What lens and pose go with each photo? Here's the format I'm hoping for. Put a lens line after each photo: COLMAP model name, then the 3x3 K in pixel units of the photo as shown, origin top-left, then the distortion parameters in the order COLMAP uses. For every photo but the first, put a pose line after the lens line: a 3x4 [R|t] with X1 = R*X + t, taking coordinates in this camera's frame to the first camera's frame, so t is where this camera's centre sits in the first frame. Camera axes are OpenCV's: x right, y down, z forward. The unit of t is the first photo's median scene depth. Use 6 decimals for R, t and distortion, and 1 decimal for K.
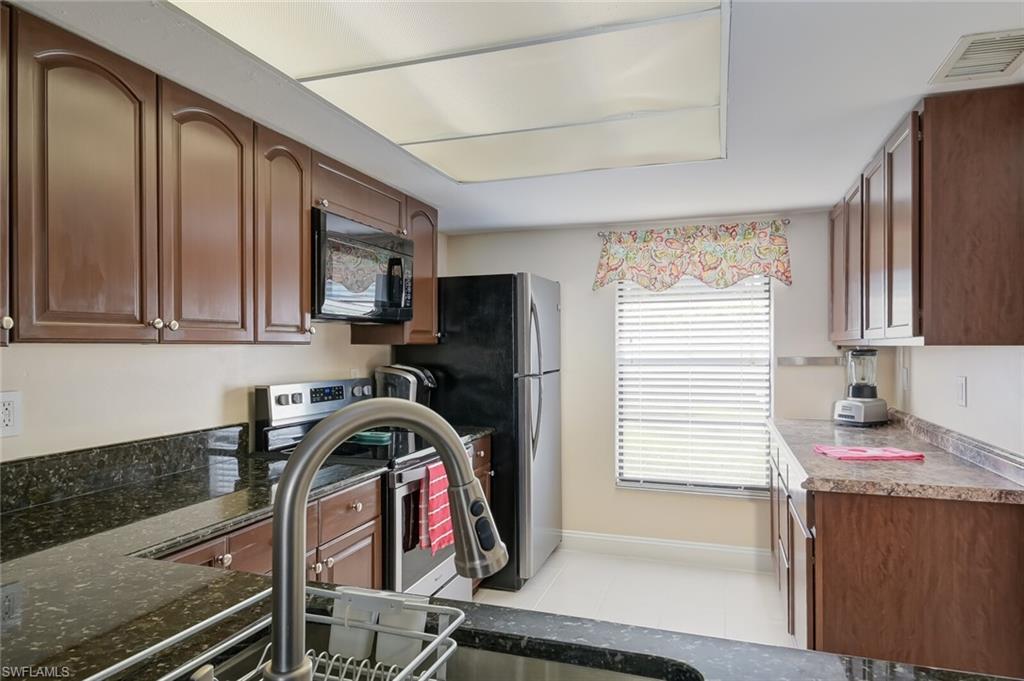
lens RADIAL K [[636.8, 0, 505.3], [0, 636.8, 343.4], [0, 0, 1]] dist [0.032880, -0.000231]
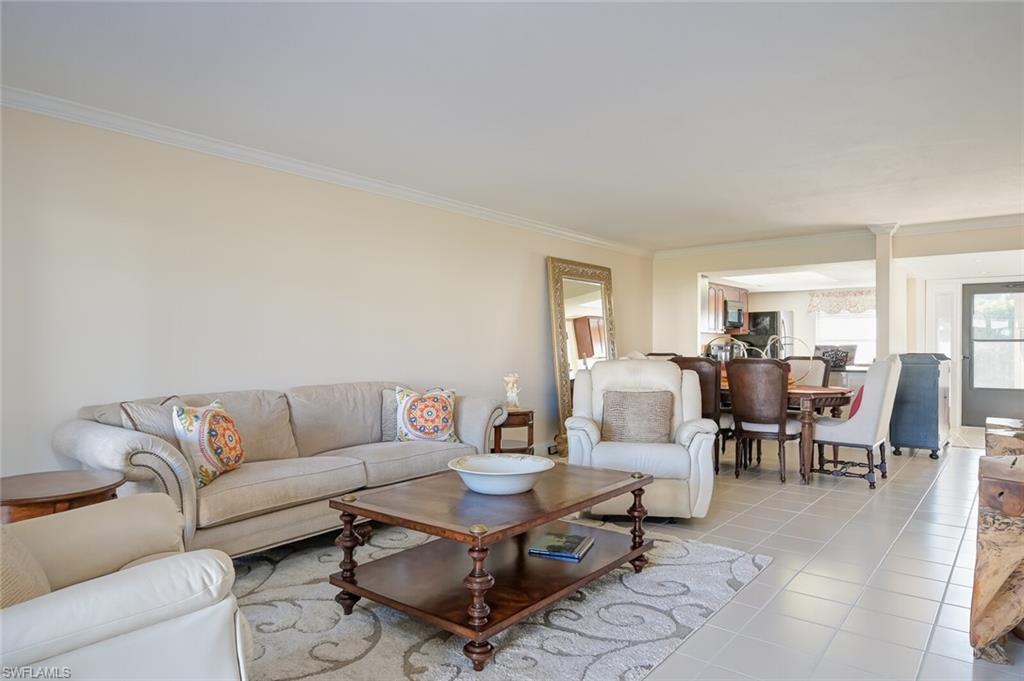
lens RADIAL K [[636.8, 0, 505.3], [0, 636.8, 343.4], [0, 0, 1]] dist [0.032880, -0.000231]
pose [[0.942781, 0.000297, -0.333413, -0.216332], [0.001012, 0.999992, 0.003753, 0.038555], [0.333412, -0.003876, 0.942773, -2.702238]]
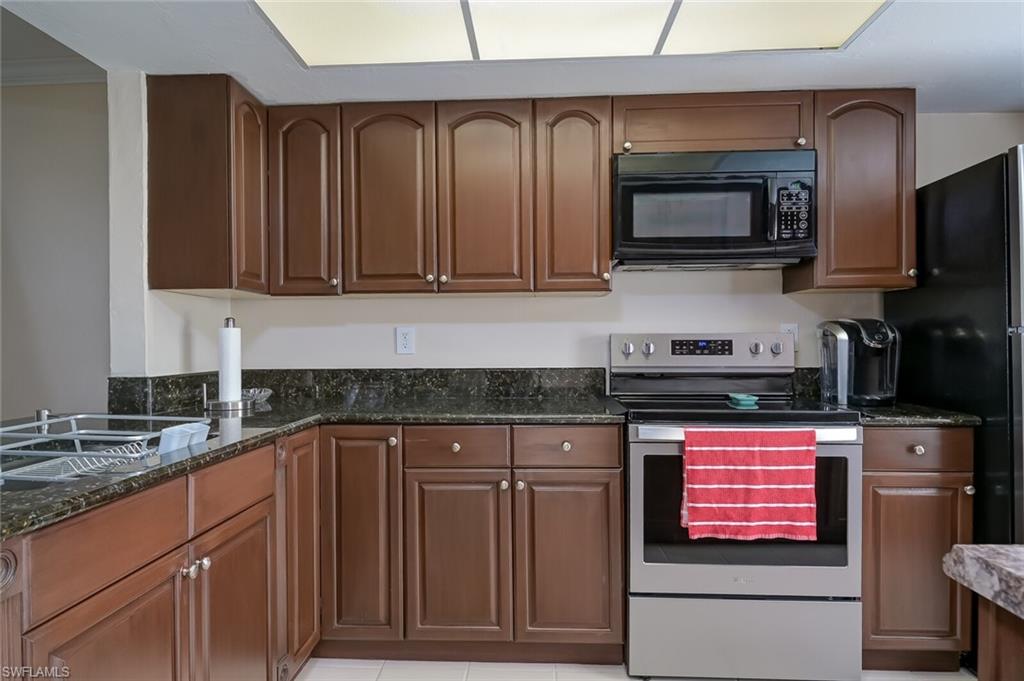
lens RADIAL K [[636.8, 0, 505.3], [0, 636.8, 343.4], [0, 0, 1]] dist [0.032880, -0.000231]
pose [[0.277449, 0.000705, -0.960740, 0.508637], [0.009064, 0.999953, 0.003351, 0.065456], [0.960698, -0.009637, 0.277429, 0.456724]]
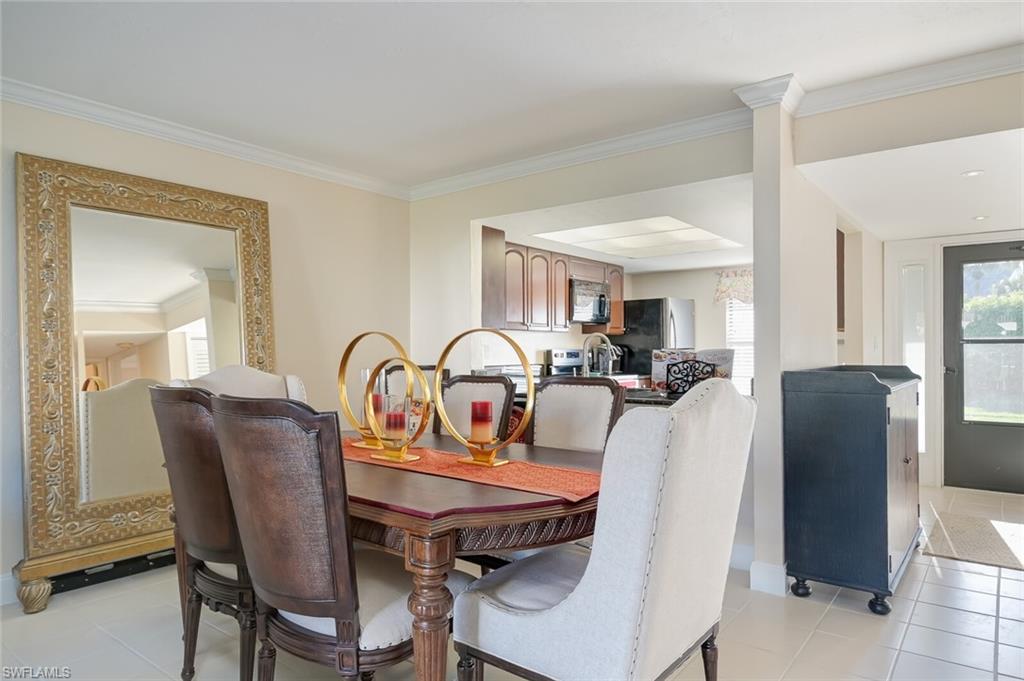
lens RADIAL K [[636.8, 0, 505.3], [0, 636.8, 343.4], [0, 0, 1]] dist [0.032880, -0.000231]
pose [[0.946981, -0.005724, -0.321238, 0.218888], [0.004390, 0.999978, -0.004877, 0.045975], [0.321259, 0.003208, 0.946986, -1.204648]]
